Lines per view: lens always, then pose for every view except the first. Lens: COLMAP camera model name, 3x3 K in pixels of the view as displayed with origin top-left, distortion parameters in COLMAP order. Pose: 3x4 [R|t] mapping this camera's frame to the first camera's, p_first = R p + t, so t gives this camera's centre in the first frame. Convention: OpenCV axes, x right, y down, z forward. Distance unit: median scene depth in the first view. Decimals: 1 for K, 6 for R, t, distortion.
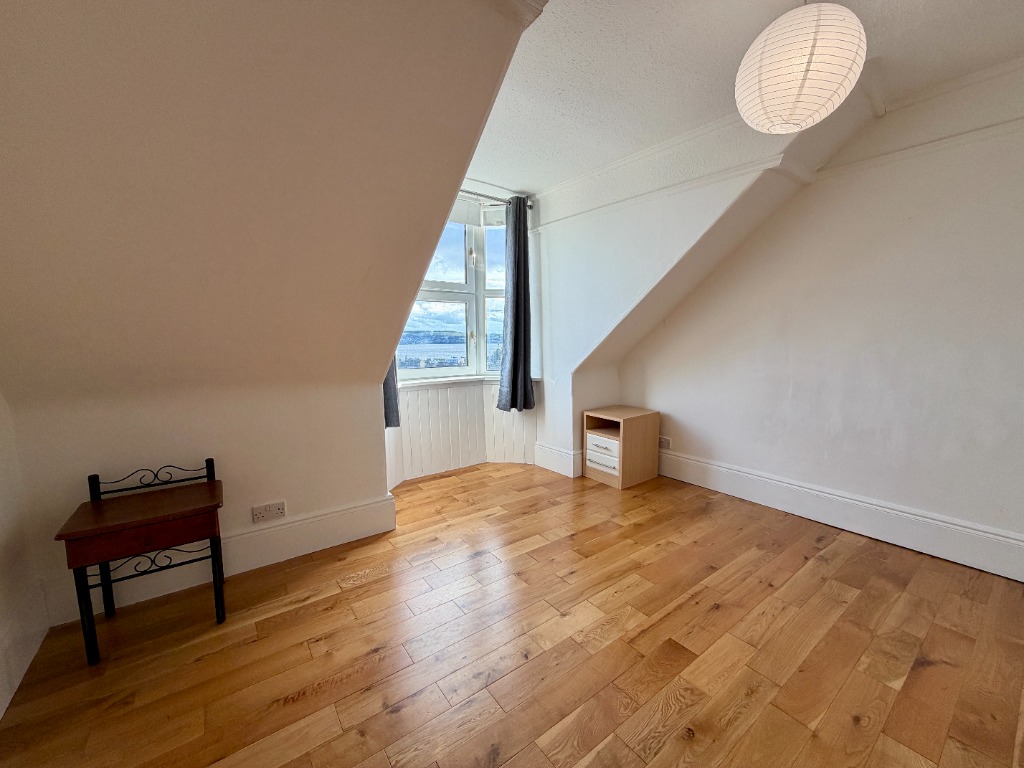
lens RADIAL K [[407.2, 0, 510.3], [0, 407.2, 382.7], [0, 0, 1]] dist [-0.000305, -0.000705]
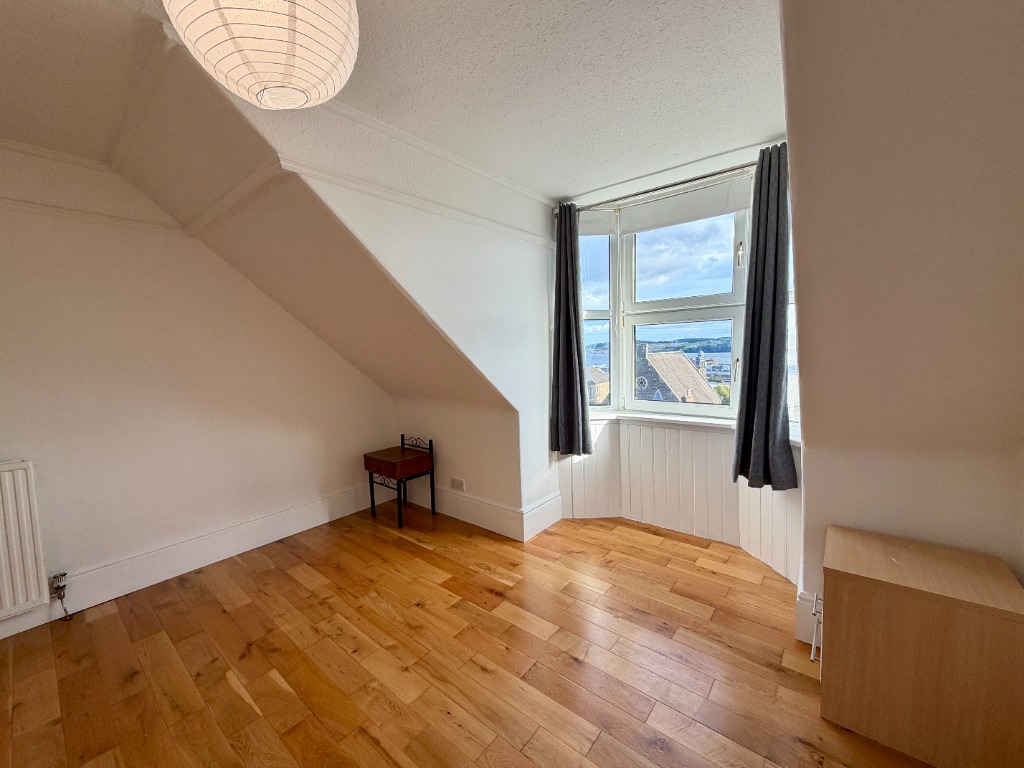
lens RADIAL K [[407.2, 0, 508.6], [0, 407.2, 384.1], [0, 0, 1]] dist [-0.000305, -0.000705]
pose [[0.242486, 0.078694, -0.966958, 0.991802], [-0.081982, 0.994802, 0.060401, -0.179862], [0.966685, 0.064627, 0.247677, 0.861617]]
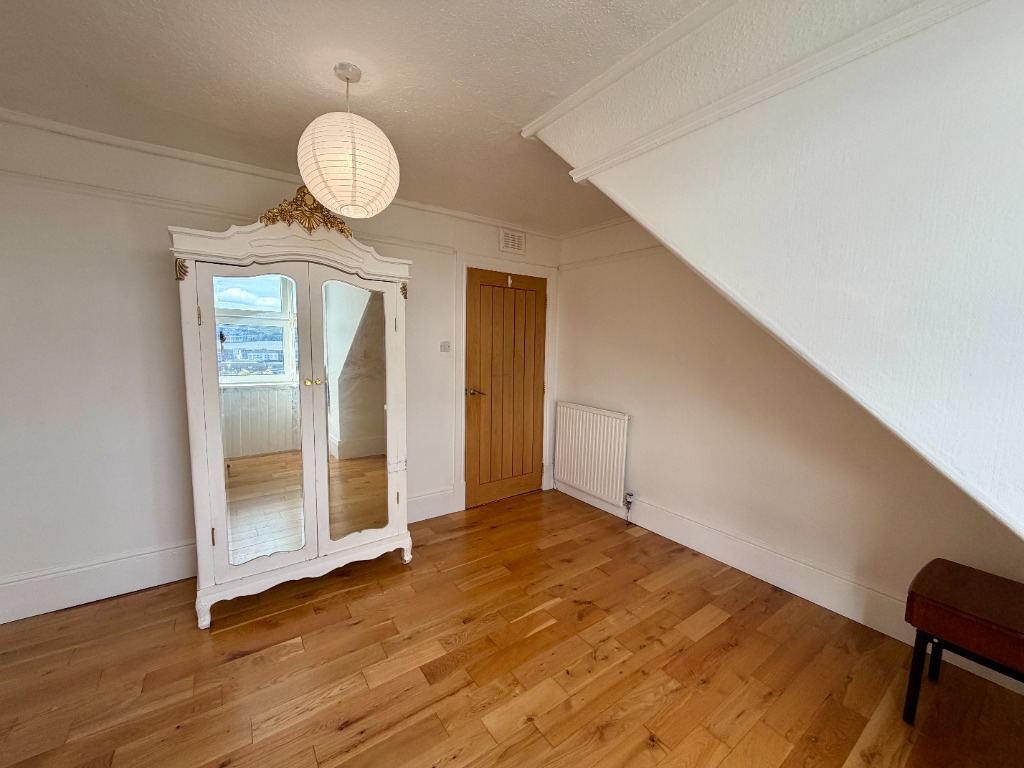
lens RADIAL K [[407.2, 0, 510.5], [0, 407.2, 387.7], [0, 0, 1]] dist [-0.000305, -0.000705]
pose [[-0.999650, -0.019454, 0.017953, 0.155998], [-0.015063, 0.975703, 0.218577, -0.288002], [-0.021769, 0.218230, -0.975654, 1.541430]]
